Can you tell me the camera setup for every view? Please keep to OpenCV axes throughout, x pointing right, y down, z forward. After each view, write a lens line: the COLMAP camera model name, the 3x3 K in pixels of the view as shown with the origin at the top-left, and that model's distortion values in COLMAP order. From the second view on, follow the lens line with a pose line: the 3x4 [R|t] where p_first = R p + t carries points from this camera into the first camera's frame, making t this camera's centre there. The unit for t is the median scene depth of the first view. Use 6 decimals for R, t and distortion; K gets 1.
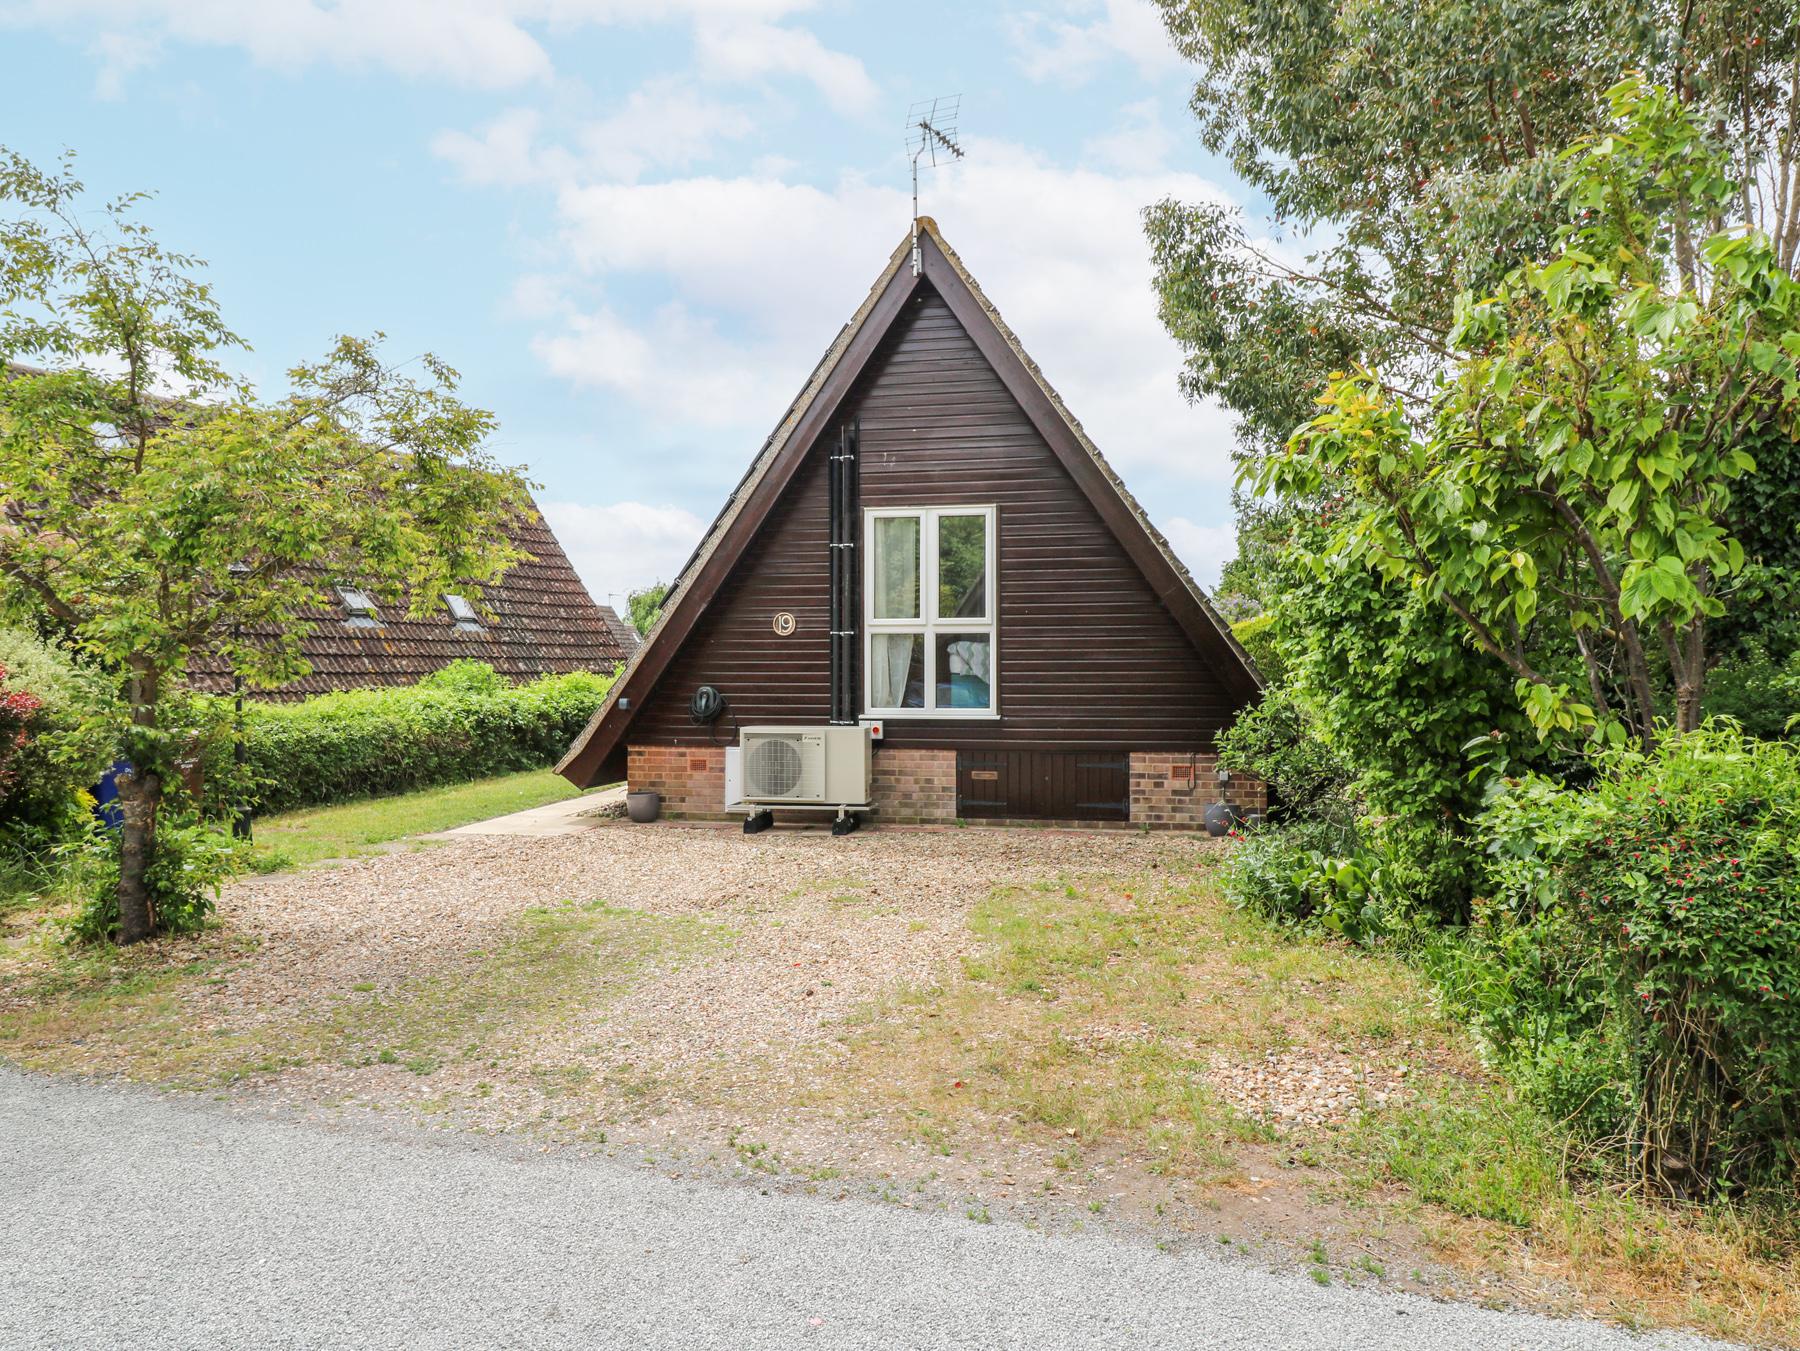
lens RADIAL K [[1048.8, 0, 900.0], [0, 1048.8, 675.5], [0, 0, 1]] dist [0.000032, -0.000008]
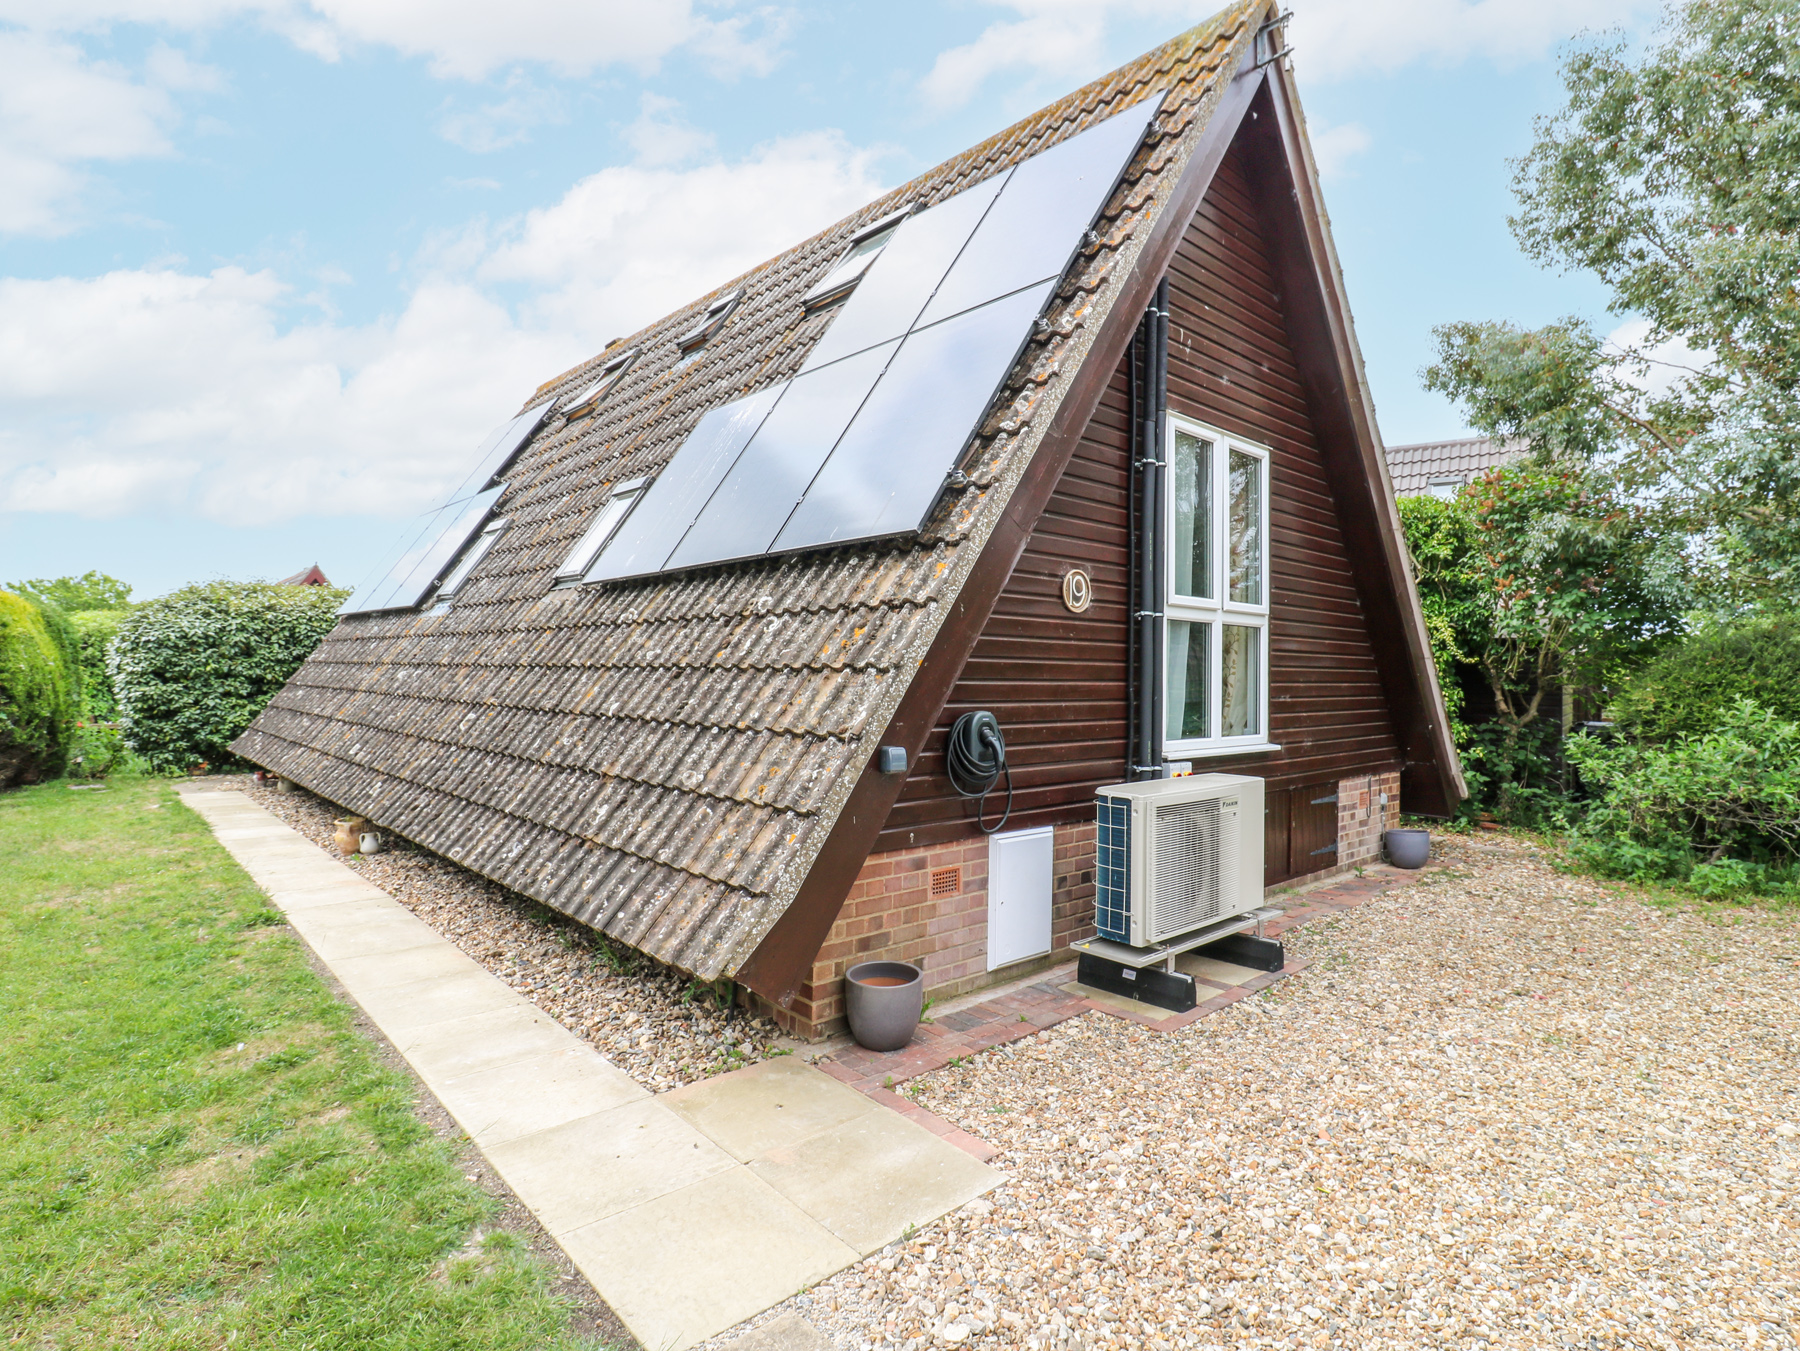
lens RADIAL K [[947.6, 0, 900.0], [0, 947.6, 675.5], [0, 0, 1]] dist [-0.001372, 0.000007]
pose [[0.602222, 0.006662, 0.798301, -0.557193], [-0.011342, 0.999936, 0.000212, -0.005371], [-0.798248, -0.009182, 0.602259, 0.793456]]
